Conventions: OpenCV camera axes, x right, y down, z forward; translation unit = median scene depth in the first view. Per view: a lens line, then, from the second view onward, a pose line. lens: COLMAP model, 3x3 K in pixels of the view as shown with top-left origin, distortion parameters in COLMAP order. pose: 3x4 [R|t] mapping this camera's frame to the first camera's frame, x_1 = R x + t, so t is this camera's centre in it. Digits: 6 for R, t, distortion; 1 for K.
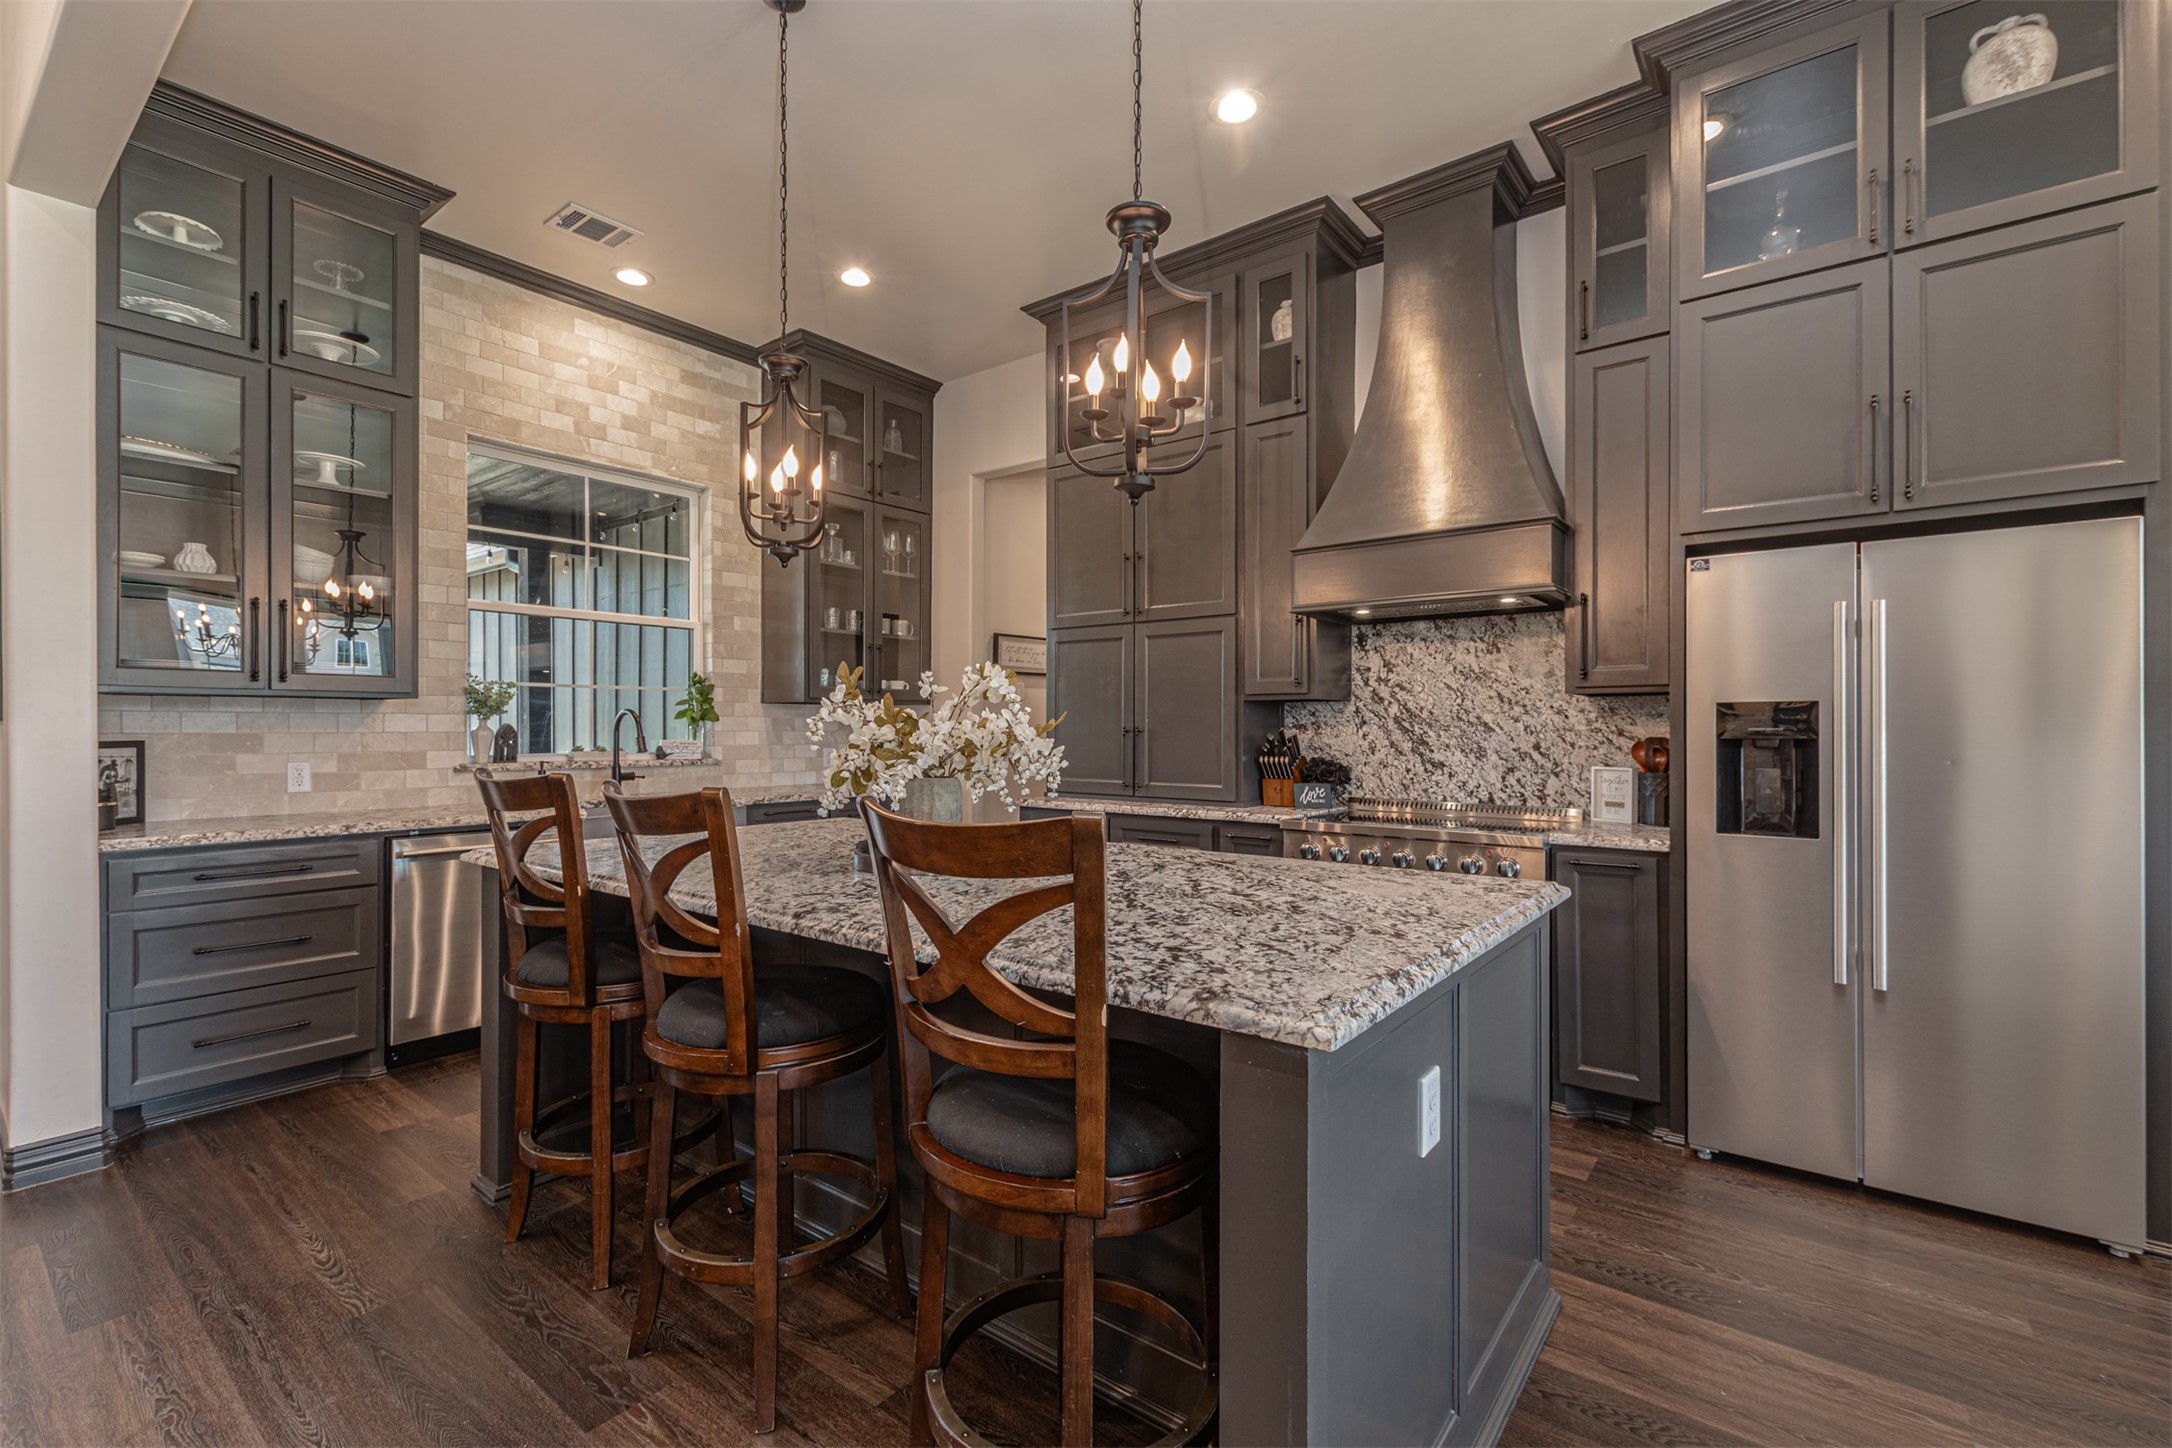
lens RADIAL K [[946.1, 0, 1083.5], [0, 946.1, 726.8], [0, 0, 1]] dist [0.004773, -0.000125]
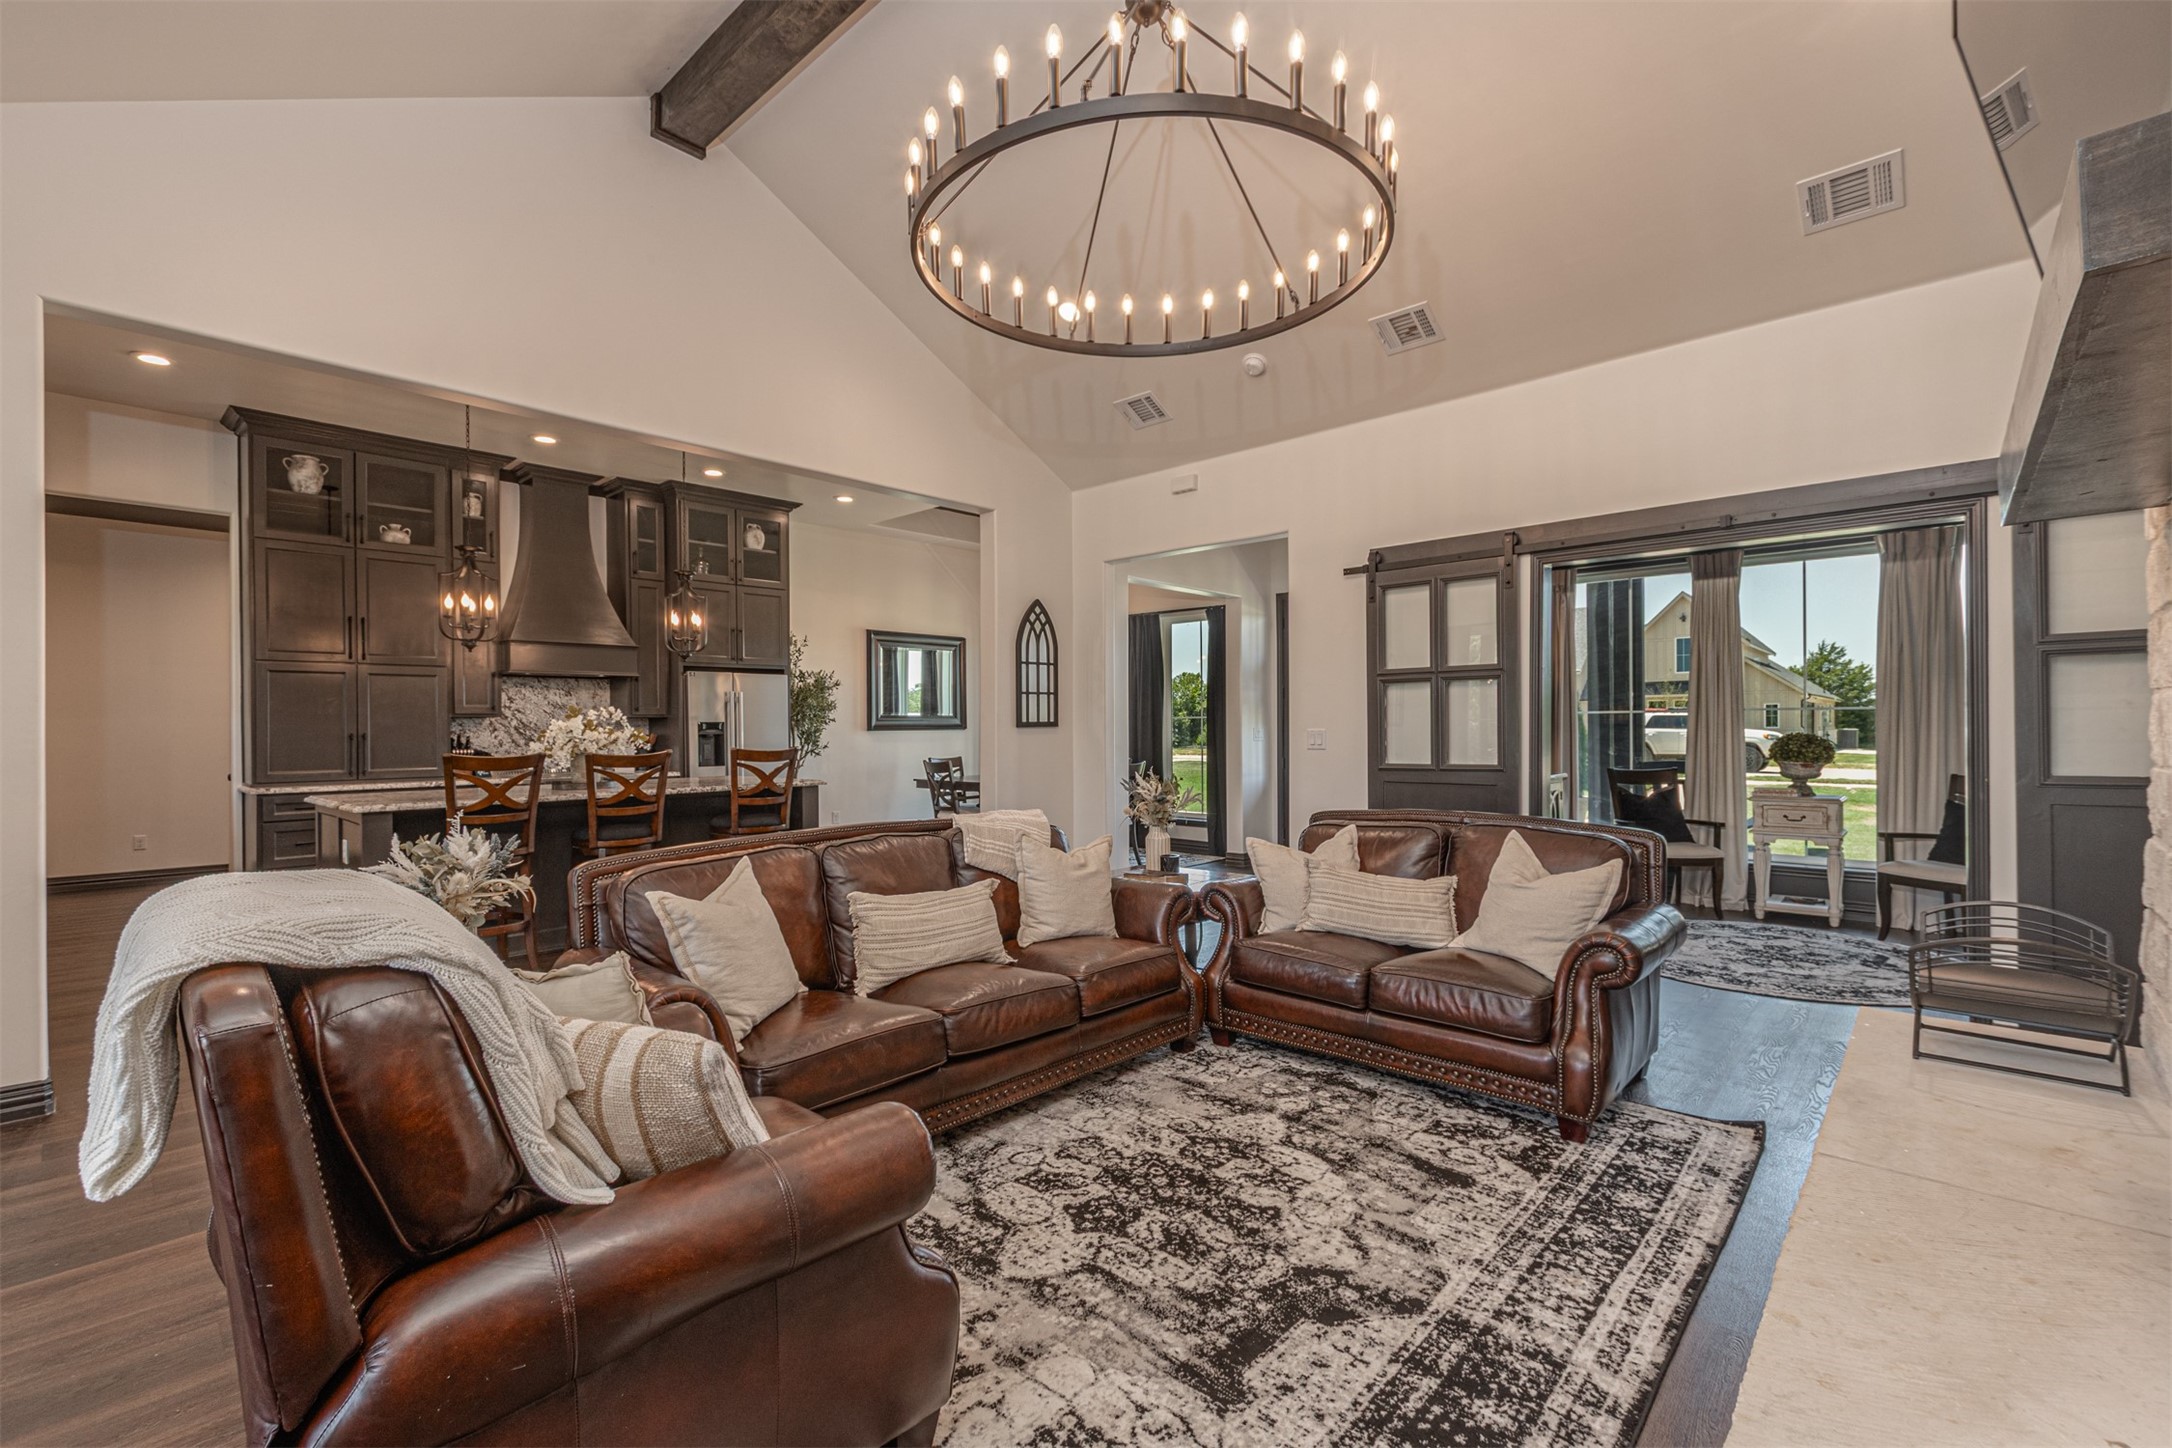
lens RADIAL K [[905.2, 0, 1078.0], [0, 905.2, 728.1], [0, 0, 1]] dist [0.001972, 0.000045]
pose [[0.096794, -0.000408, 0.995304, -1.378949], [0.005189, 0.999987, -0.000095, -0.001466], [-0.995291, 0.005174, 0.096794, -0.301216]]
